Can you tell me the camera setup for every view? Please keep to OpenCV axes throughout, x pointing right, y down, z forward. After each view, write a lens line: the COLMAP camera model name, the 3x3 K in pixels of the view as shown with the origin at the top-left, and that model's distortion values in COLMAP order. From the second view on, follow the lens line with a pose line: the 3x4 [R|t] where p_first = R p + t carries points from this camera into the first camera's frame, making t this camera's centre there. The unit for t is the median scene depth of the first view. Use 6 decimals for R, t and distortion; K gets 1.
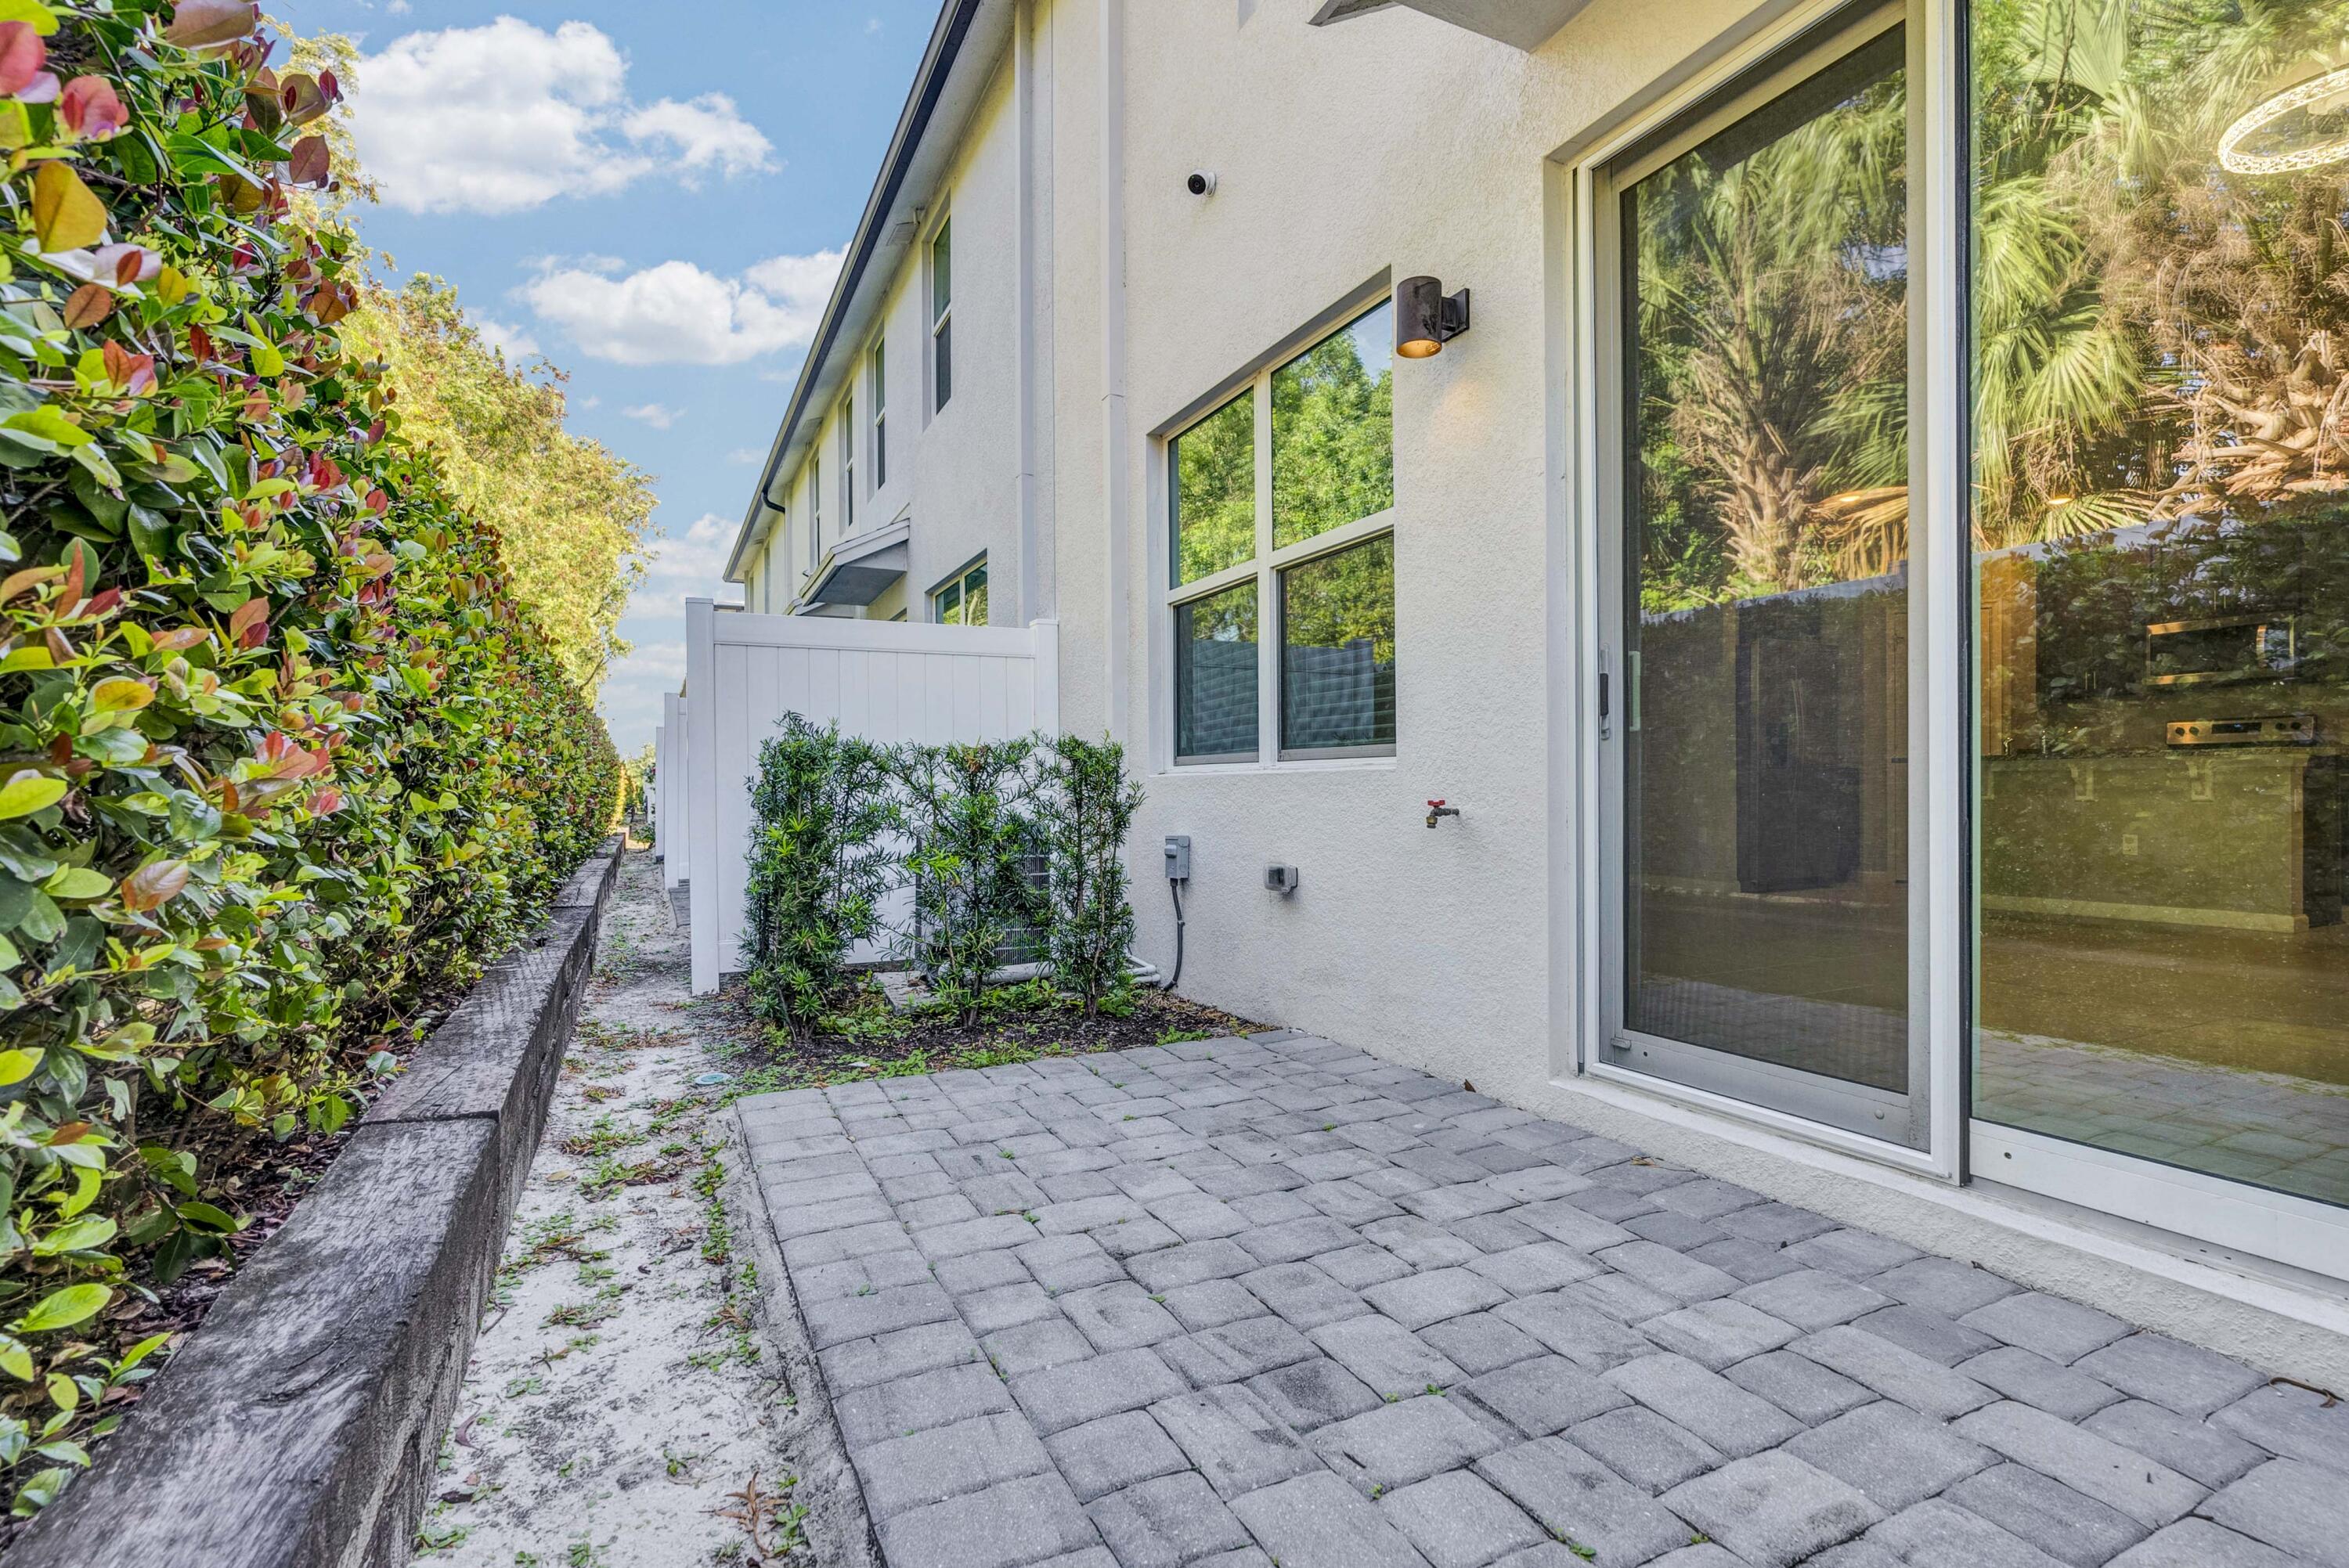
lens RADIAL K [[1064.5, 0, 1185.3], [0, 1064.5, 783.1], [0, 0, 1]] dist [-0.013958, 0.006517]
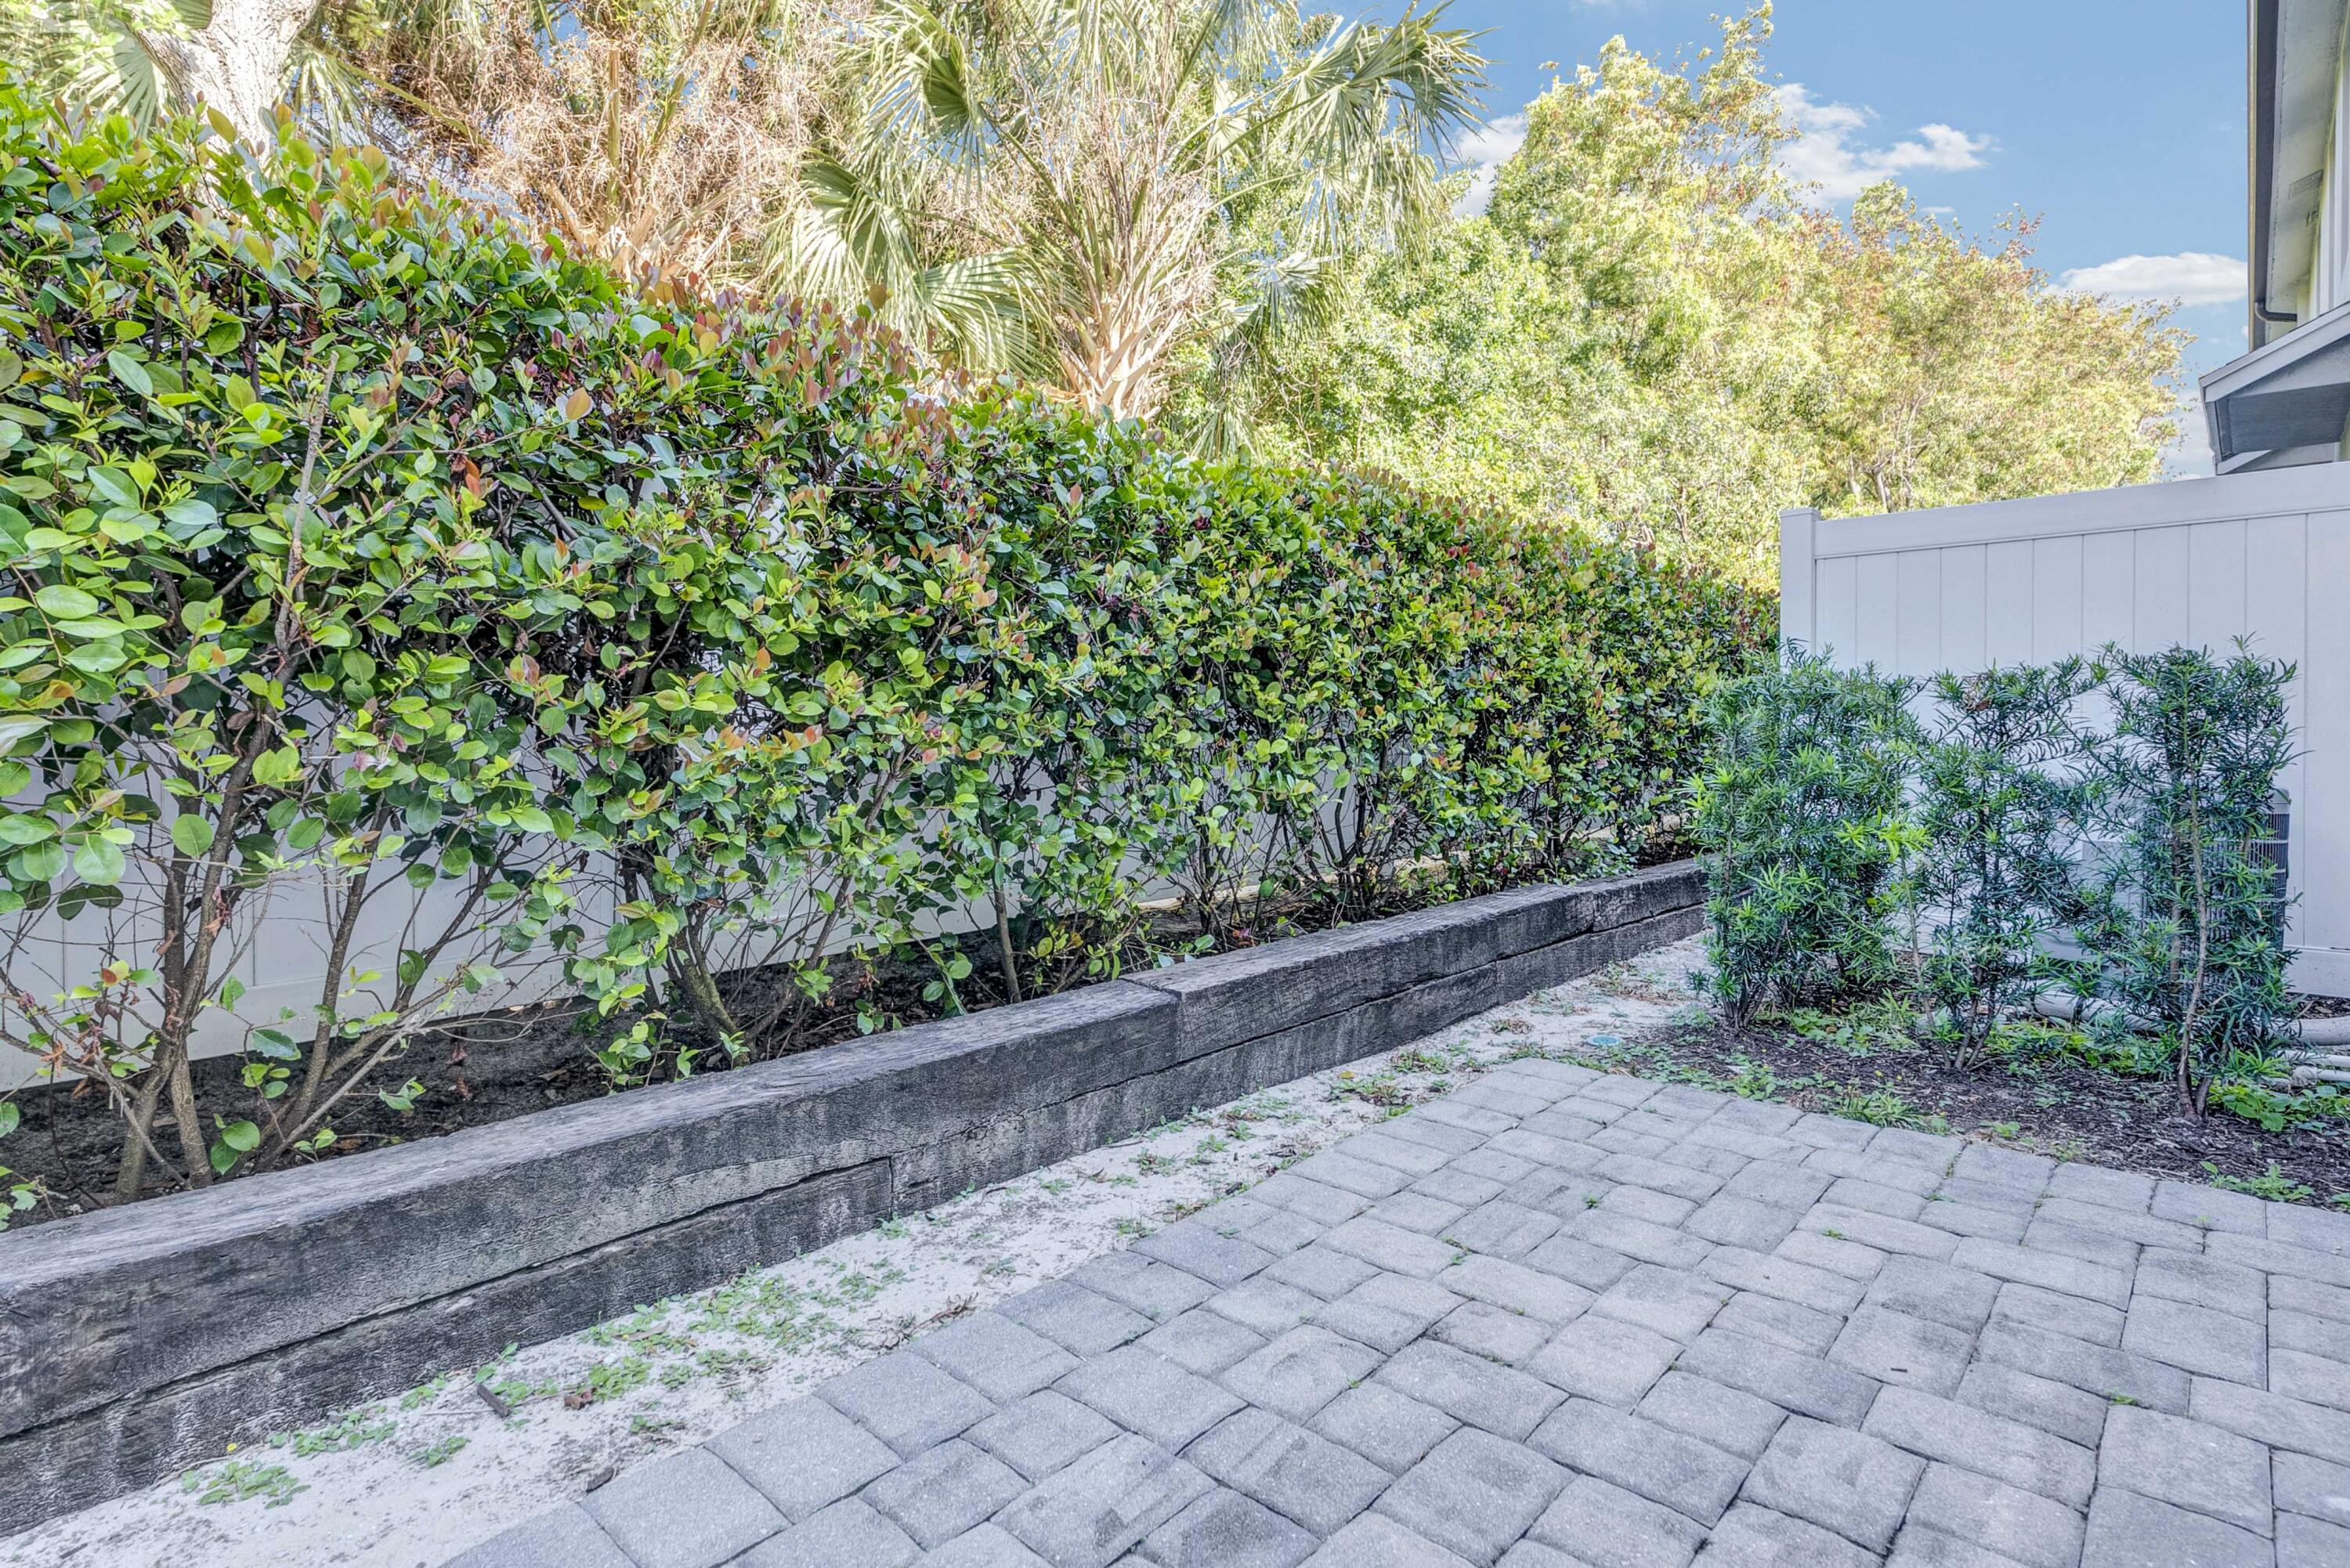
lens RADIAL K [[1188.9, 0, 1184.0], [0, 1188.9, 778.2], [0, 0, 1]] dist [-0.003669, -0.000349]
pose [[0.362596, 0.044300, -0.930893, 0.615335], [0.013488, 0.998516, 0.052772, -0.016682], [0.931849, -0.031691, 0.361461, 0.471682]]
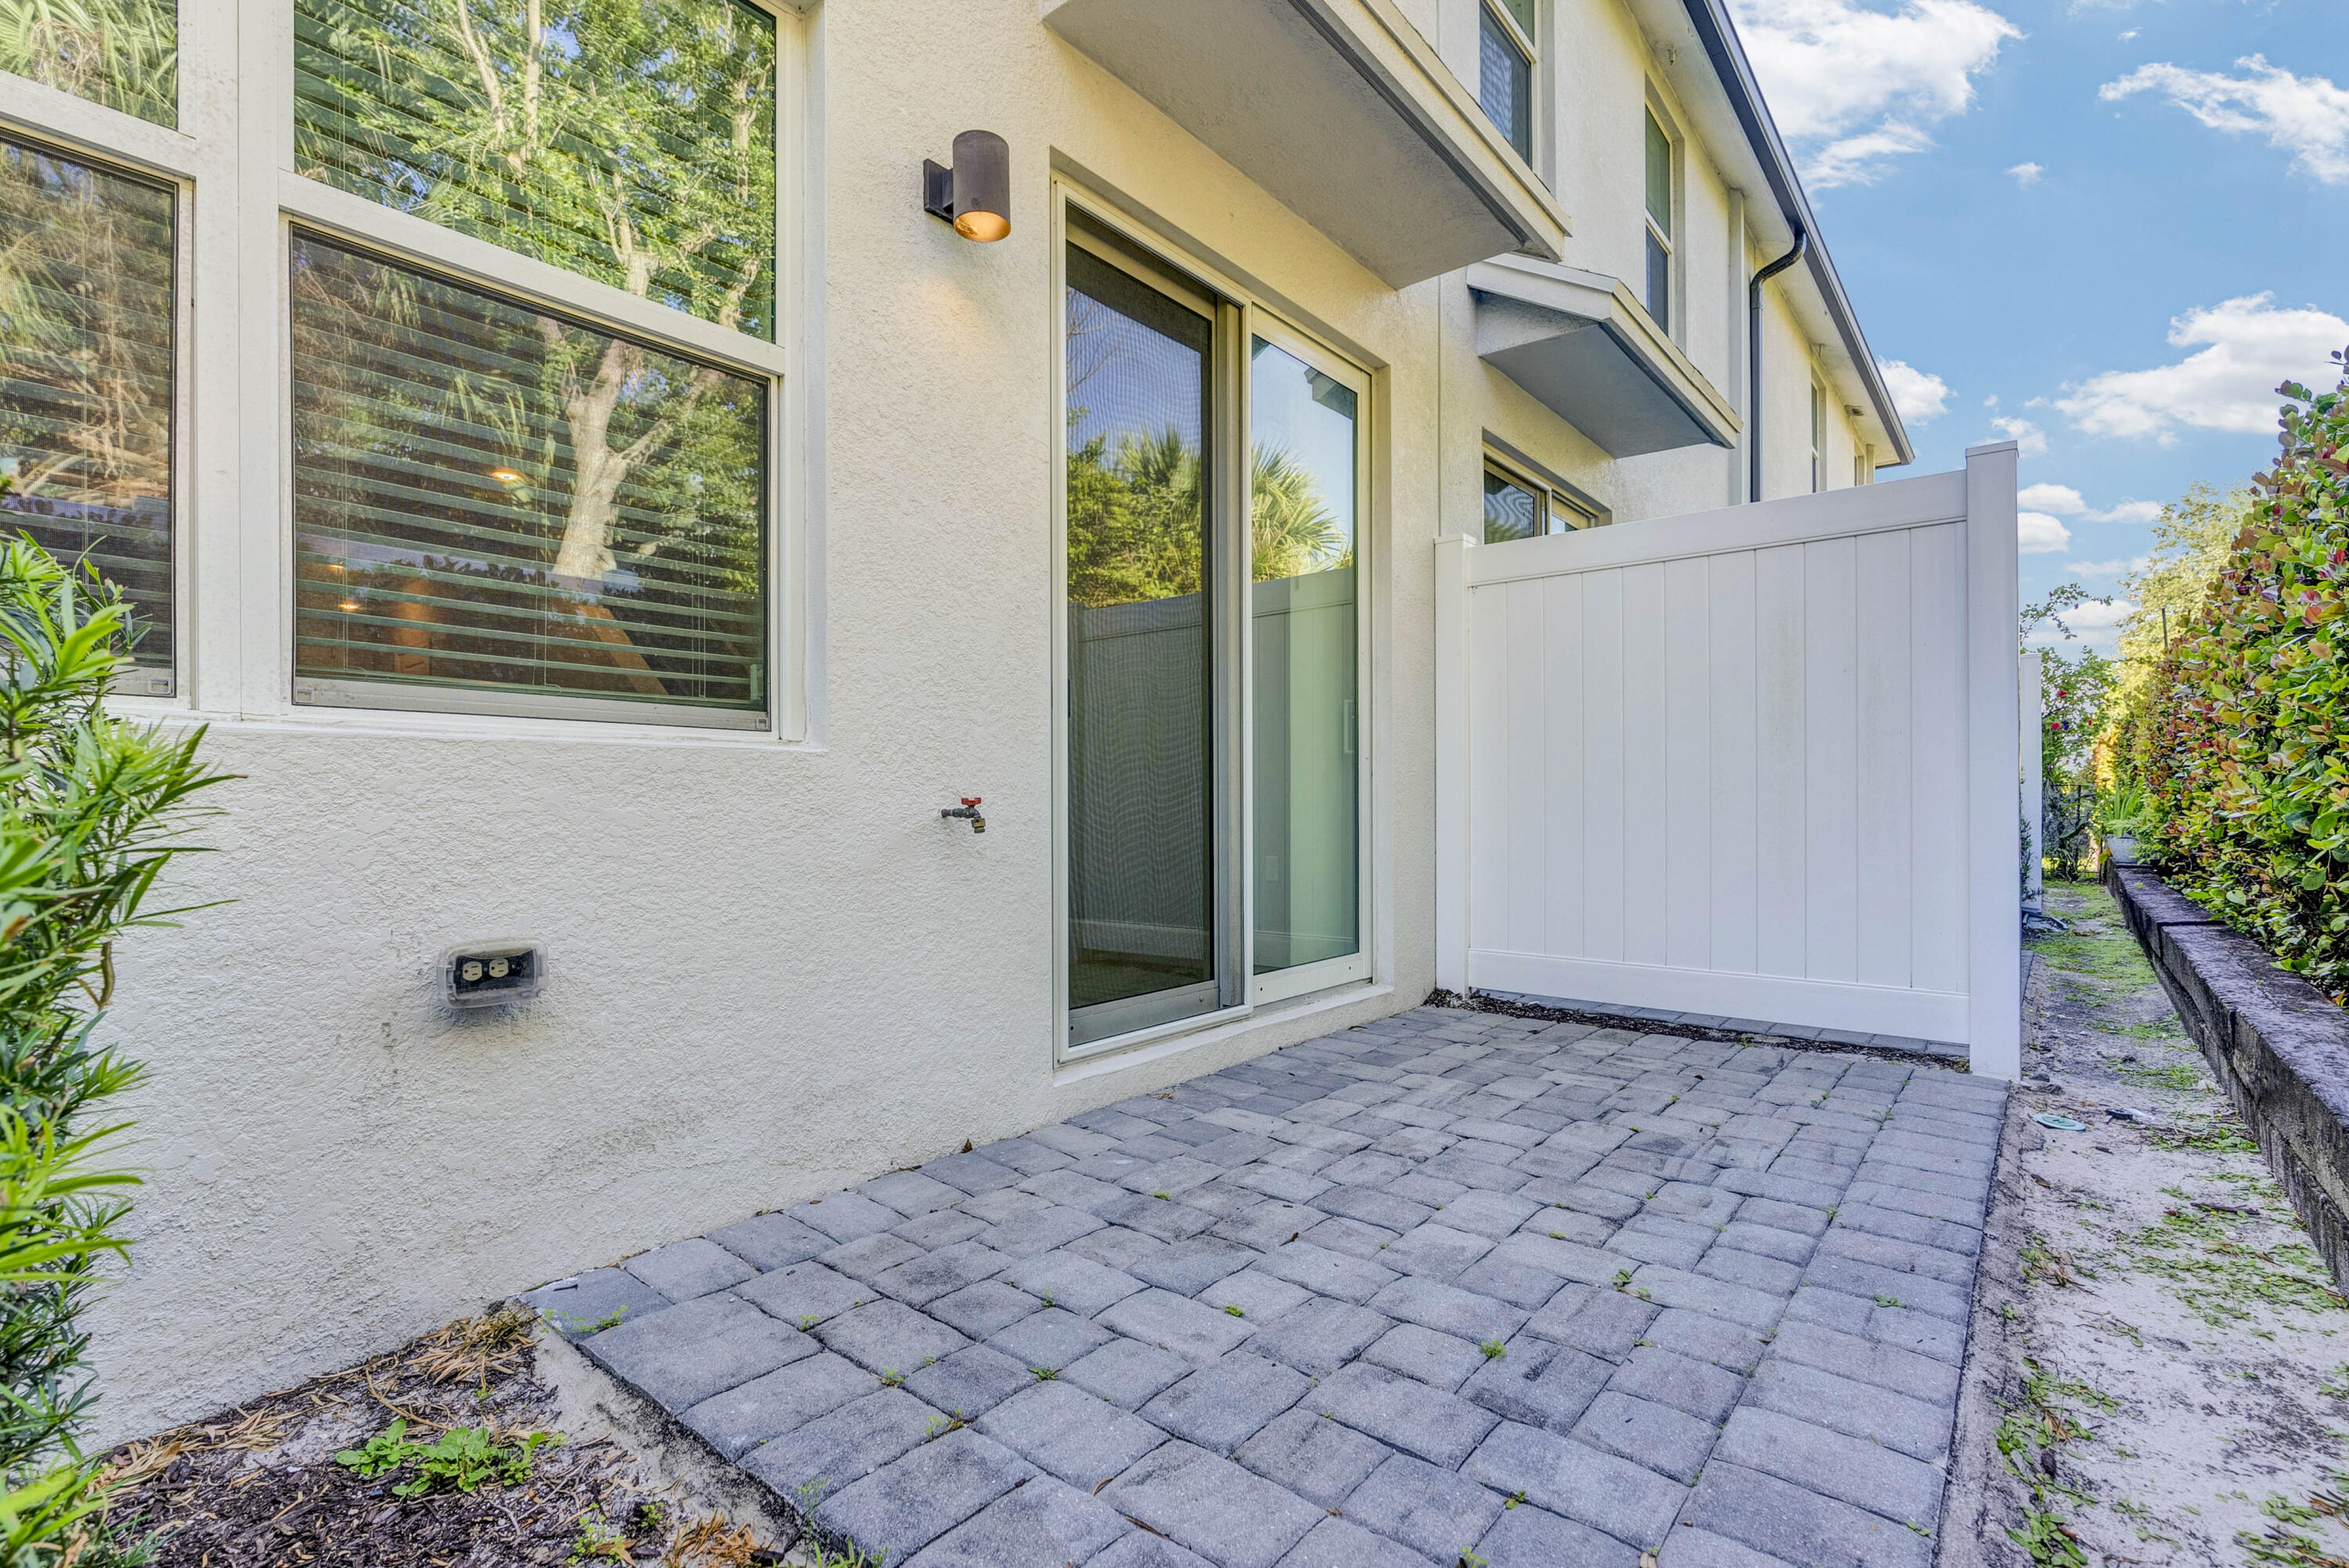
lens RADIAL K [[1073.6, 0, 1174.5], [0, 1073.6, 784.0], [0, 0, 1]] dist [-0.010407, 0.006098]
pose [[-0.394733, 0.024842, 0.918460, -0.786515], [-0.000680, 0.999626, -0.027329, 0.039050], [-0.918796, -0.011413, -0.394568, 1.648748]]
